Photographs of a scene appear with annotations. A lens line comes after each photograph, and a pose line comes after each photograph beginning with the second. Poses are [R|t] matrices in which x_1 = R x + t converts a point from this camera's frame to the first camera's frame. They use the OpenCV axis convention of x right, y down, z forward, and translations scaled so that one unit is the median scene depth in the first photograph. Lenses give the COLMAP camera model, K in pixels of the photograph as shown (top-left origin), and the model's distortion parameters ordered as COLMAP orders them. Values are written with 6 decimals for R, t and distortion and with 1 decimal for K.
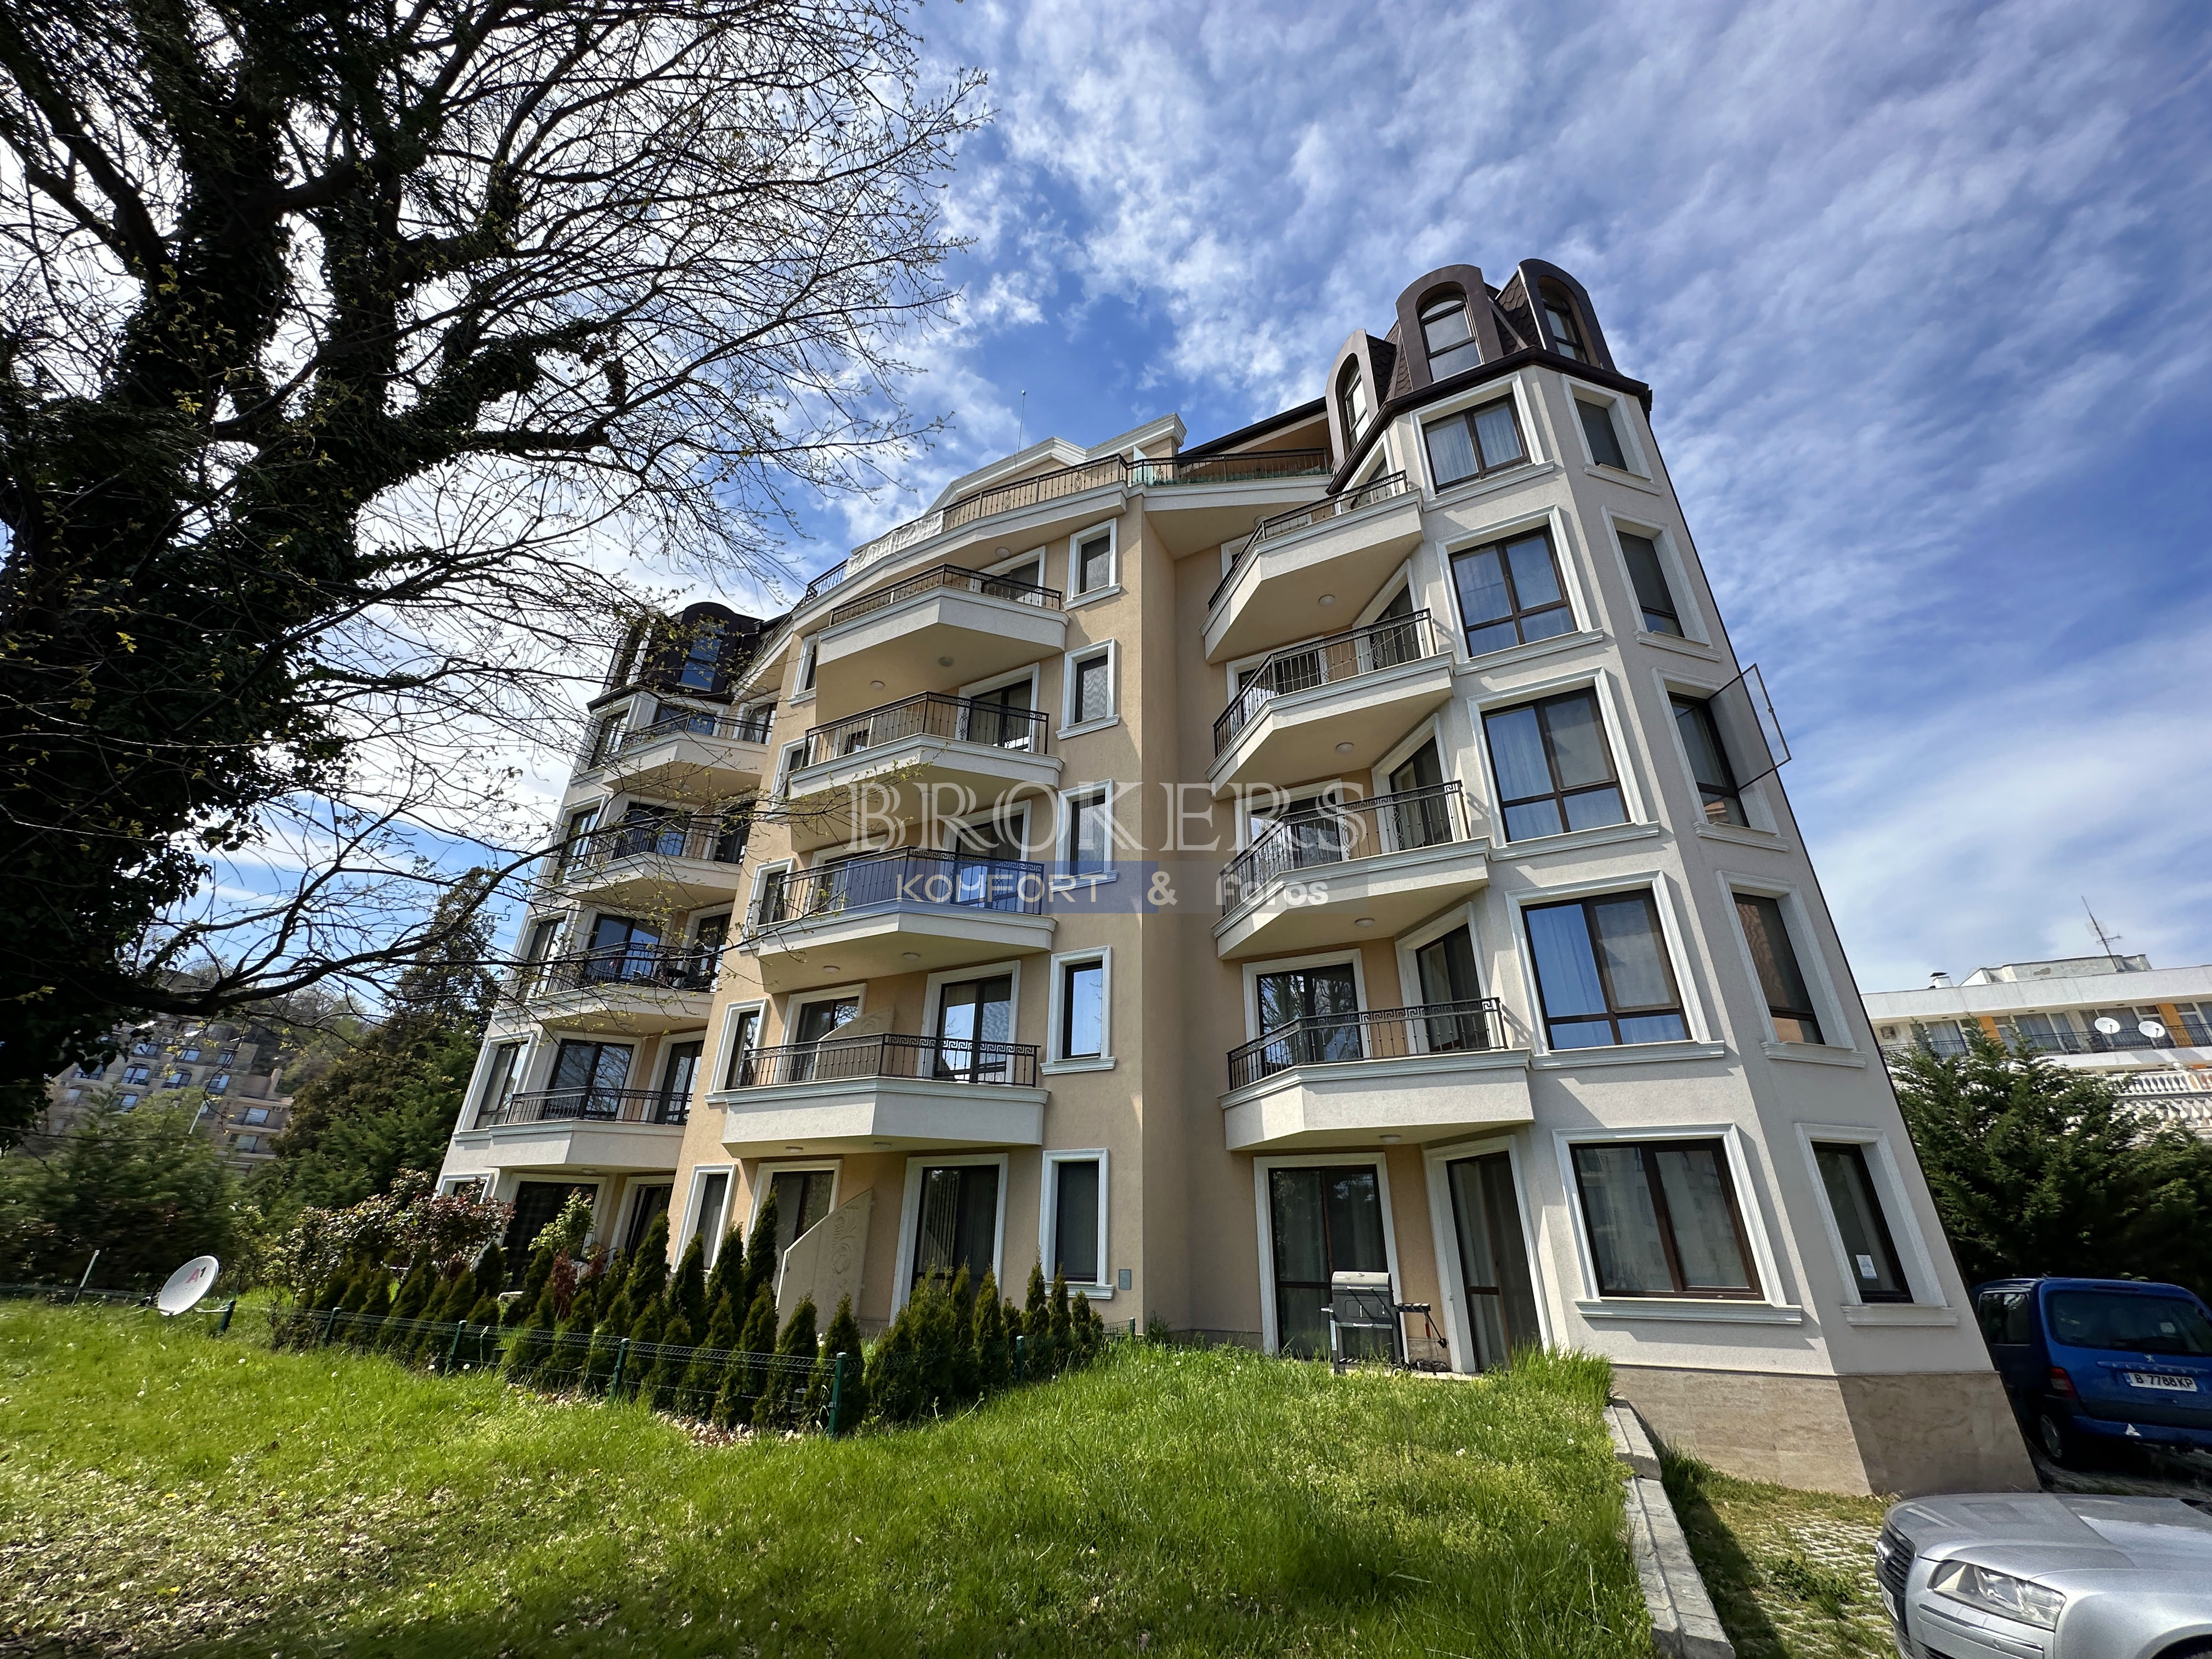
lens RADIAL K [[879.8, 0, 1108.4], [0, 879.8, 825.4], [0, 0, 1]] dist [-0.007309, 0.001397]
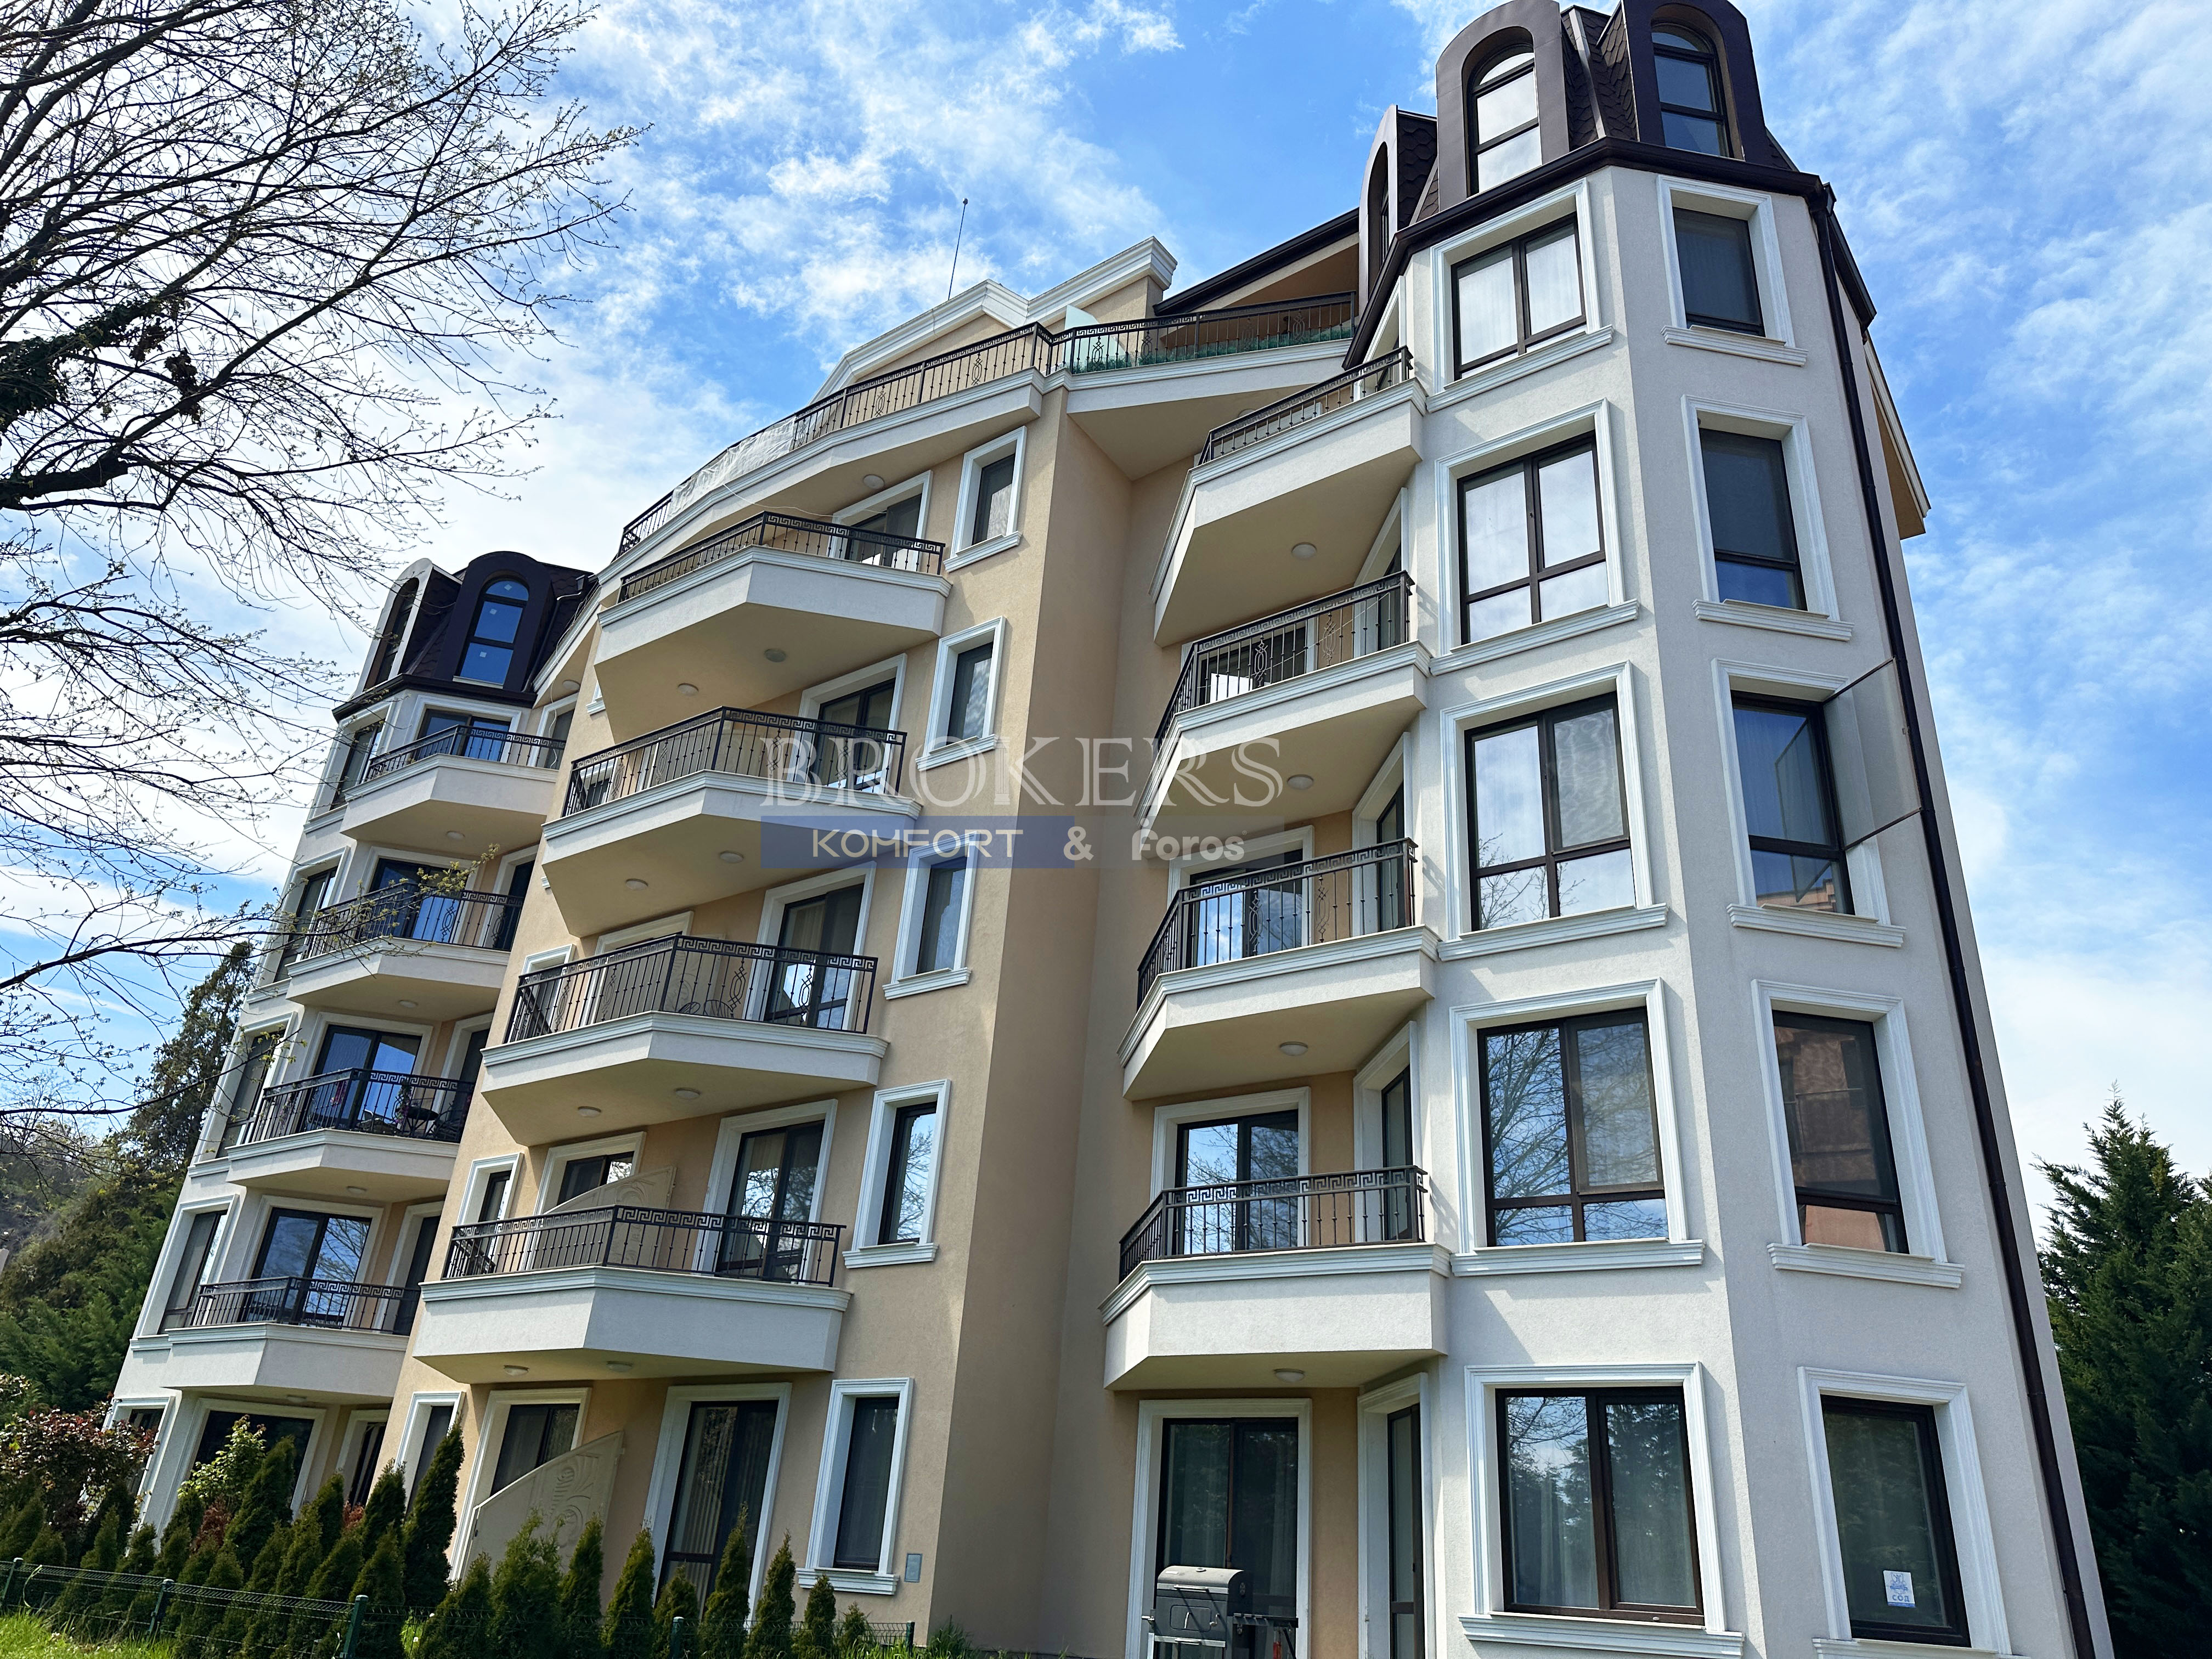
lens RADIAL K [[1546.6, 0, 1119.0], [0, 1546.6, 826.1], [0, 0, 1]] dist [0.047377, -0.057162]
pose [[0.988871, -0.016840, -0.147822, 0.267574], [0.014805, 0.999780, -0.014859, -0.034519], [0.148040, 0.012505, 0.988902, -0.145774]]
